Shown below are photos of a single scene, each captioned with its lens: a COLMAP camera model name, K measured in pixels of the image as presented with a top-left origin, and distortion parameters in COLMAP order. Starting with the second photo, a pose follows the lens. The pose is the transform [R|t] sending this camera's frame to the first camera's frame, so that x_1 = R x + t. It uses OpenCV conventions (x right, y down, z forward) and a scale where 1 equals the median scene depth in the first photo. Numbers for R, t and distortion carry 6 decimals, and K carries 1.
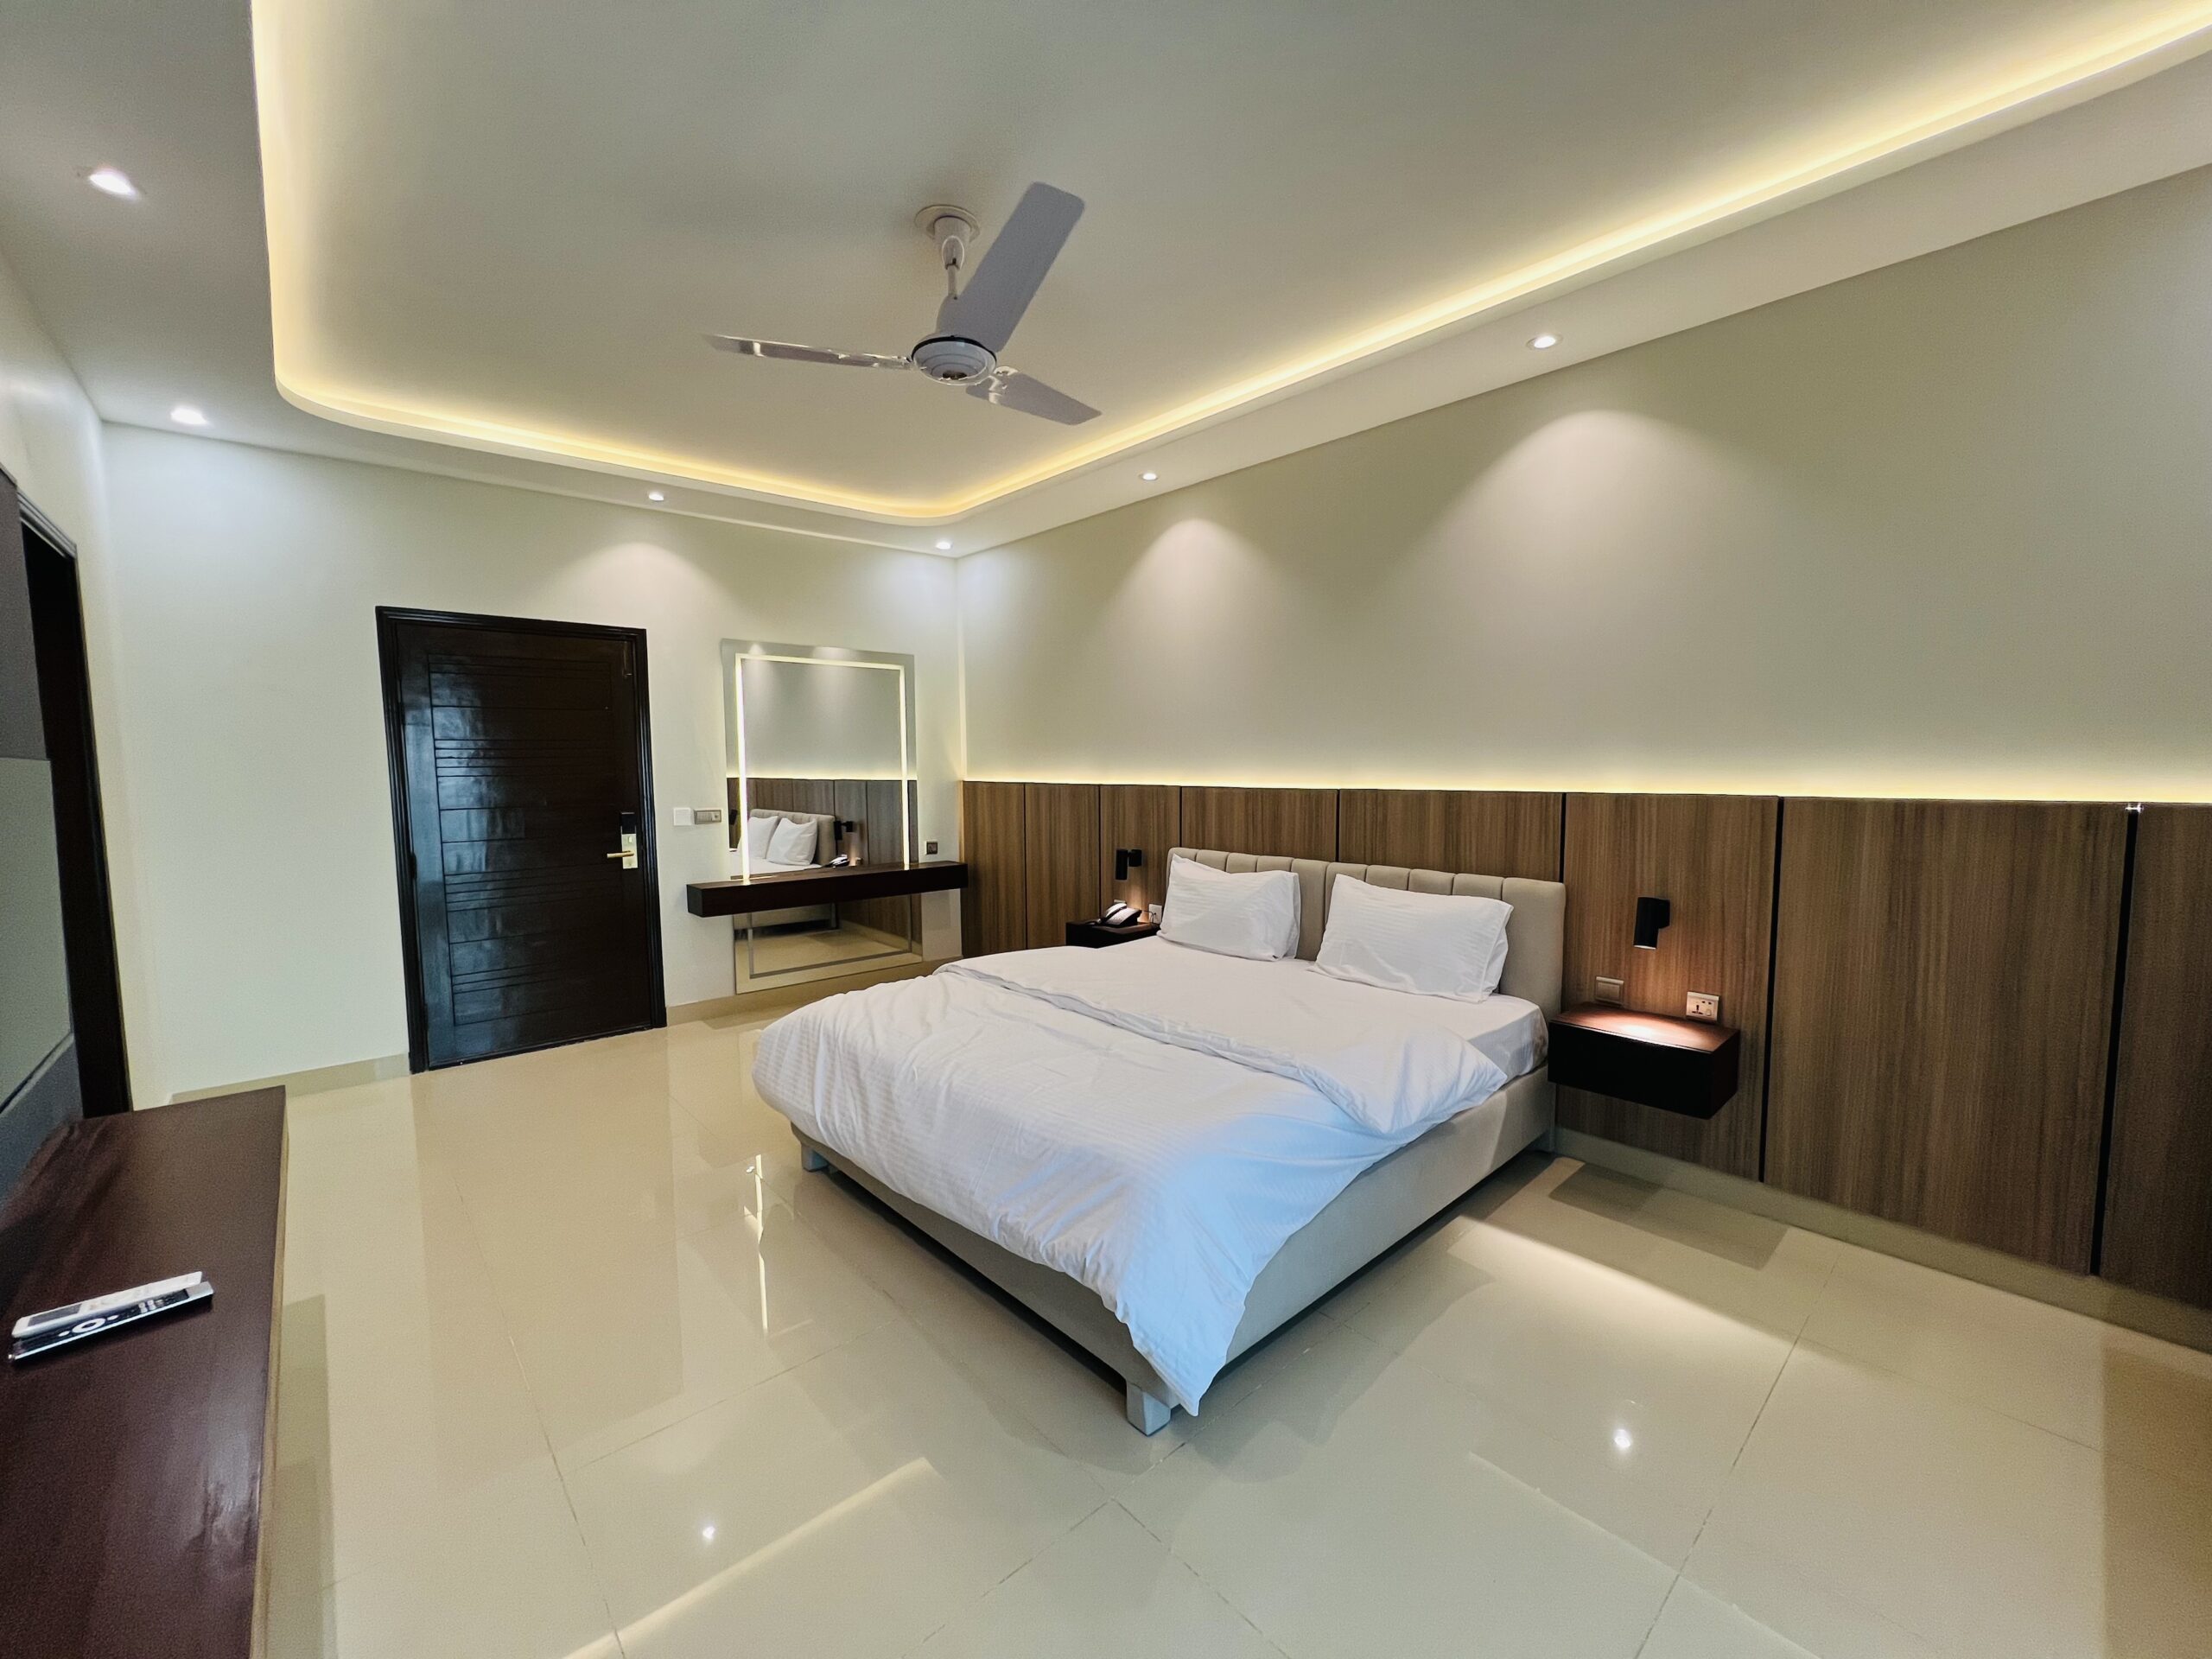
lens RADIAL K [[889.5, 0, 1111.5], [0, 889.5, 824.6], [0, 0, 1]] dist [0.000204, -0.001108]
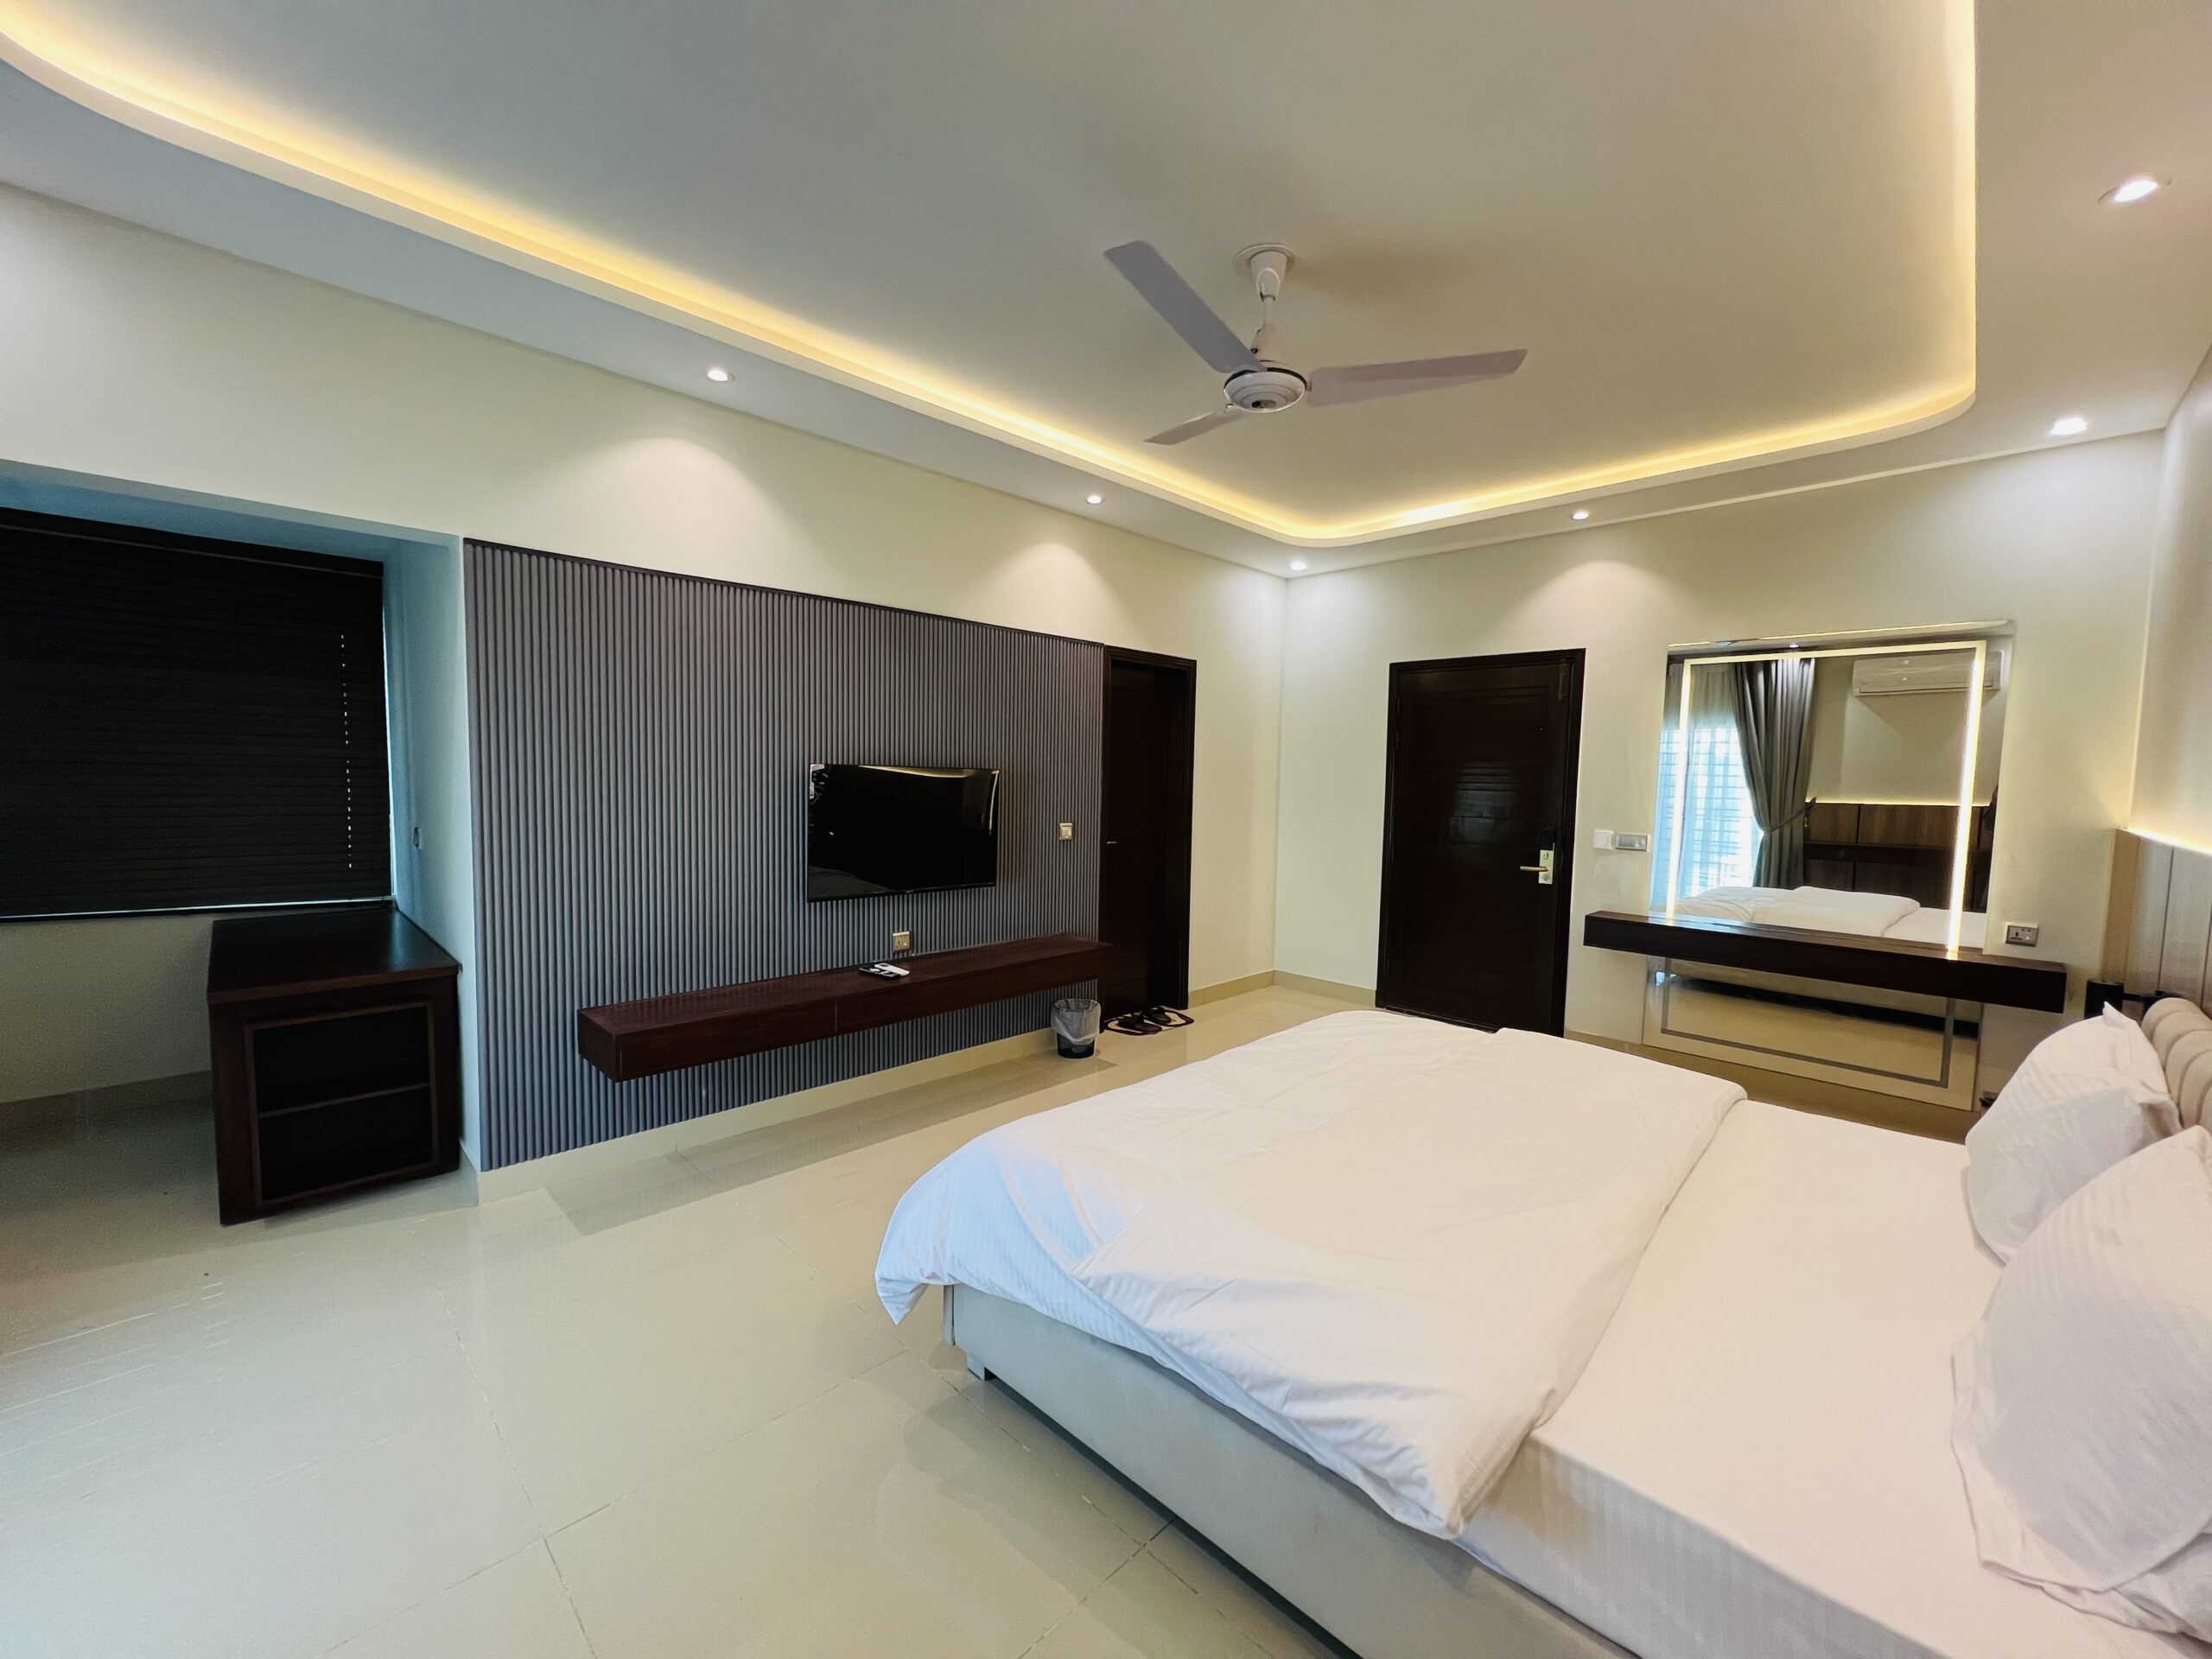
lens RADIAL K [[889.5, 0, 1103.2], [0, 889.5, 834.6], [0, 0, 1]] dist [0.000204, -0.001108]
pose [[0.044171, 0.075276, -0.996184, 0.462190], [-0.095537, 0.992905, 0.070792, -0.031714], [0.994445, 0.092045, 0.051050, 0.432433]]
